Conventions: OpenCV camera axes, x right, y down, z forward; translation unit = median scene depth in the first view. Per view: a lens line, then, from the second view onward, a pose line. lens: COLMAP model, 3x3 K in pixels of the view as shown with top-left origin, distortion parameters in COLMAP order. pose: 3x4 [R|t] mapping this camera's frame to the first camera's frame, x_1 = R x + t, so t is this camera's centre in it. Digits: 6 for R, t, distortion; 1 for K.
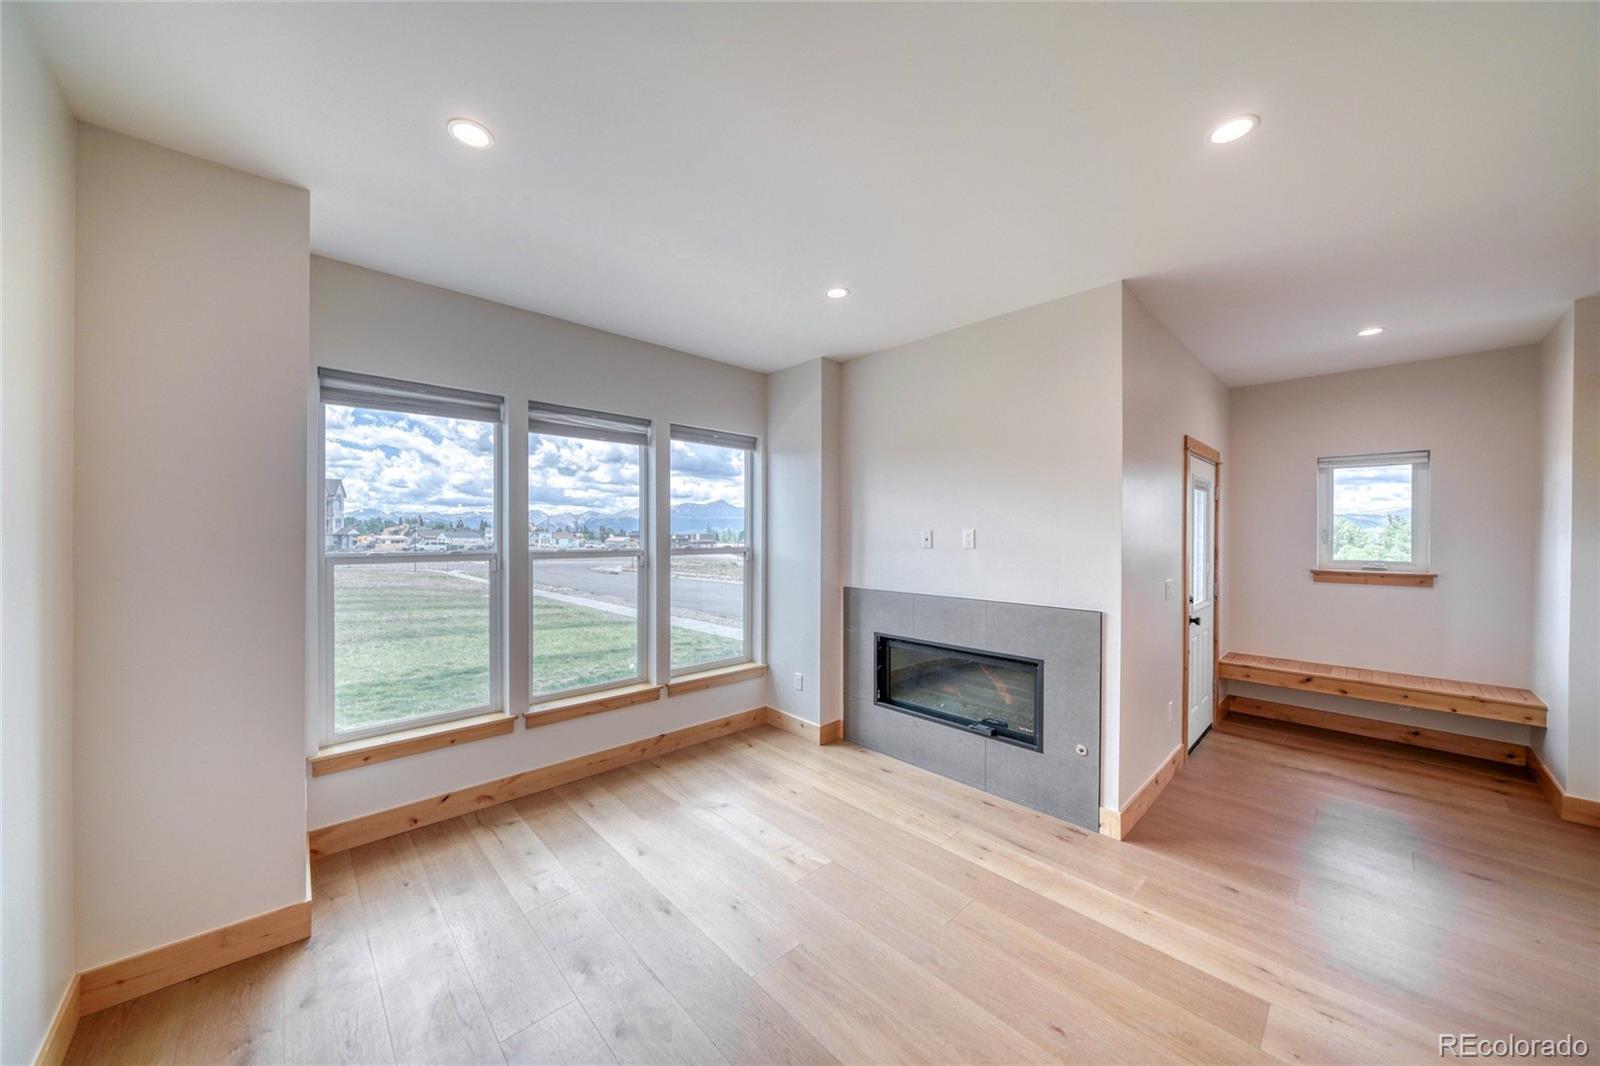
lens RADIAL K [[561.8, 0, 797.5], [0, 561.8, 538.5], [0, 0, 1]] dist [-0.006607, 0.000533]
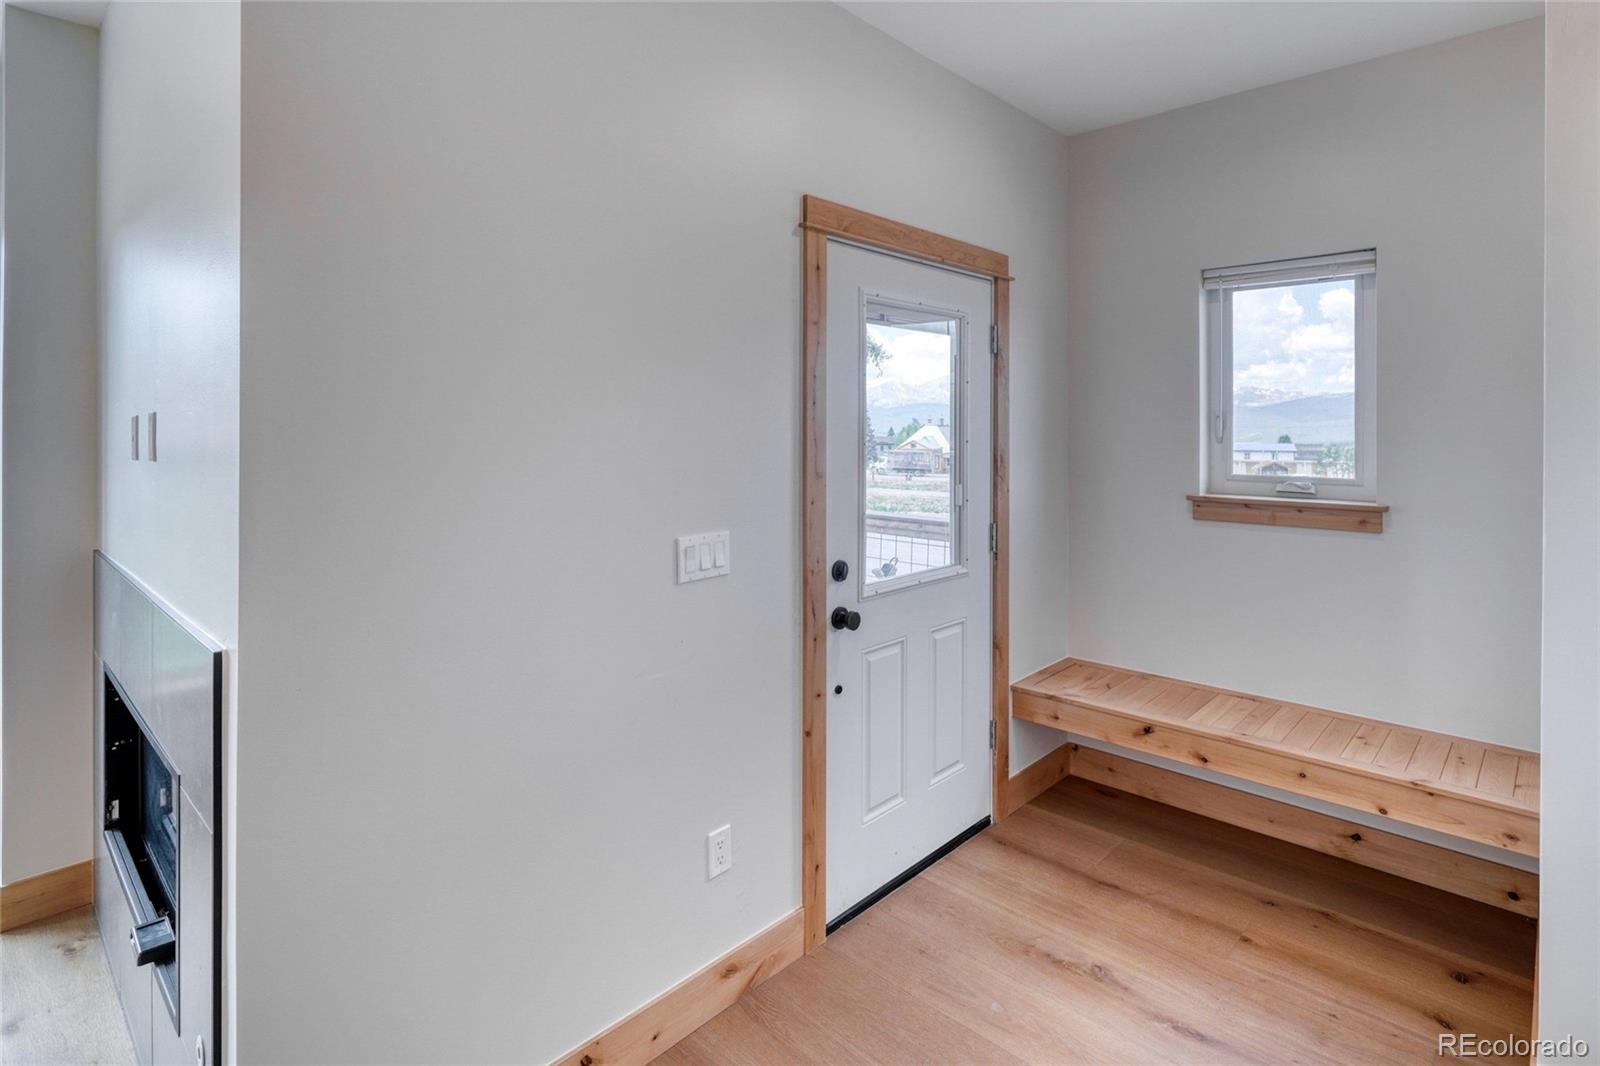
lens RADIAL K [[809.4, 0, 875.5], [0, 809.4, 437.4], [0, 0, 1]] dist [-0.001267, -0.000263]
pose [[0.995703, -0.003114, 0.092552, 0.648476], [0.003328, 0.999992, -0.002153, 0.005636], [-0.092544, 0.002452, 0.995706, 0.351288]]
